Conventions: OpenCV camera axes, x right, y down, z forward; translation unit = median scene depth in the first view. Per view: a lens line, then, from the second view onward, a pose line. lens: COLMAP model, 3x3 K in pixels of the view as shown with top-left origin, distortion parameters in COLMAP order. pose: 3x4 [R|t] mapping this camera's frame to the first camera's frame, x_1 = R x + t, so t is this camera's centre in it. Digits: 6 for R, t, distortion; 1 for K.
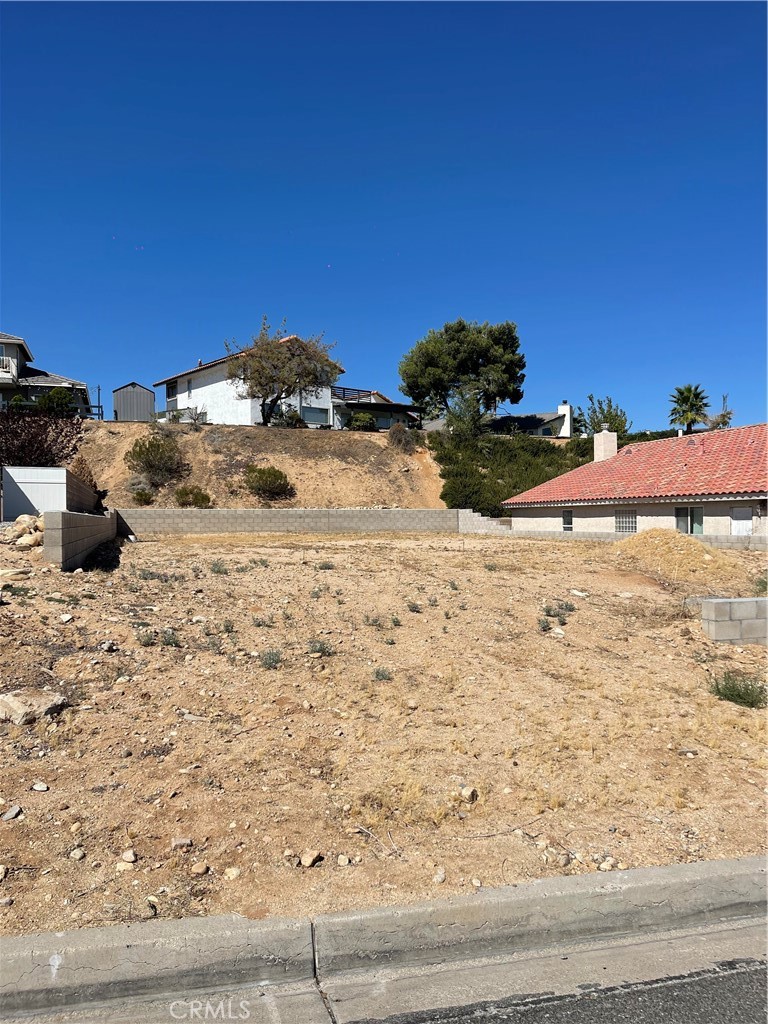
lens RADIAL K [[775.3, 0, 381.1], [0, 775.3, 516.0], [0, 0, 1]] dist [0.051073, -0.020502]
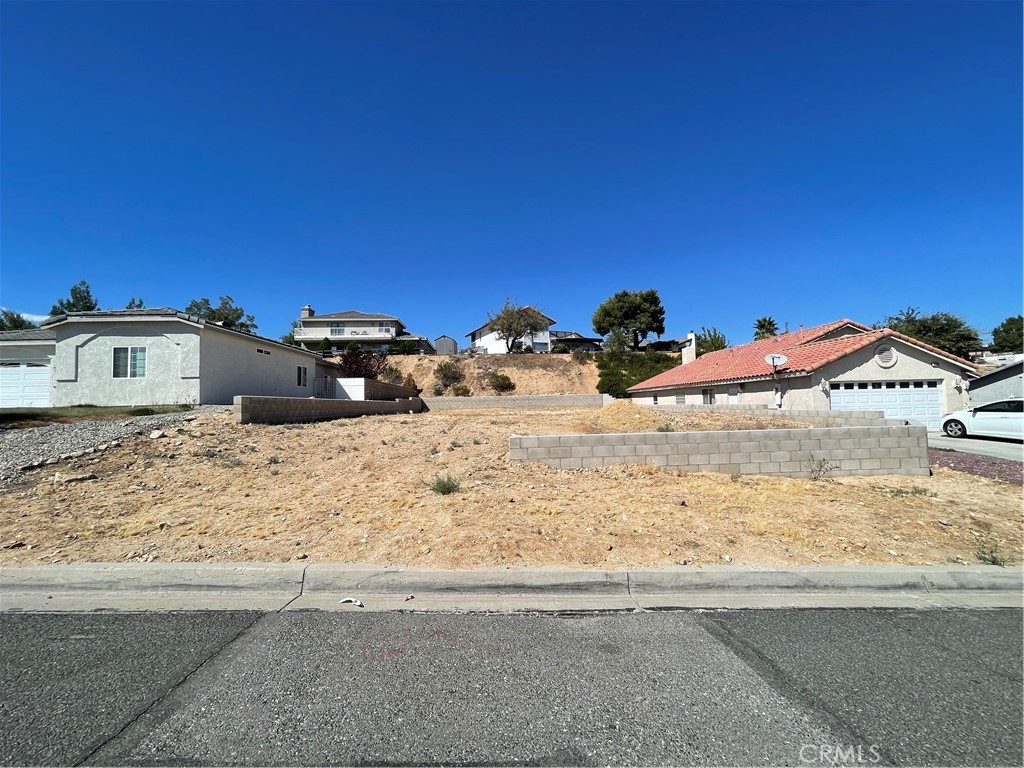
lens RADIAL K [[412.3, 0, 514.9], [0, 412.3, 387.1], [0, 0, 1]] dist [0.003242, 0.000169]
pose [[0.969902, -0.028954, -0.241766, 0.112376], [0.020858, 0.999135, -0.035982, 0.004698], [0.242599, 0.029856, 0.969667, 0.014850]]
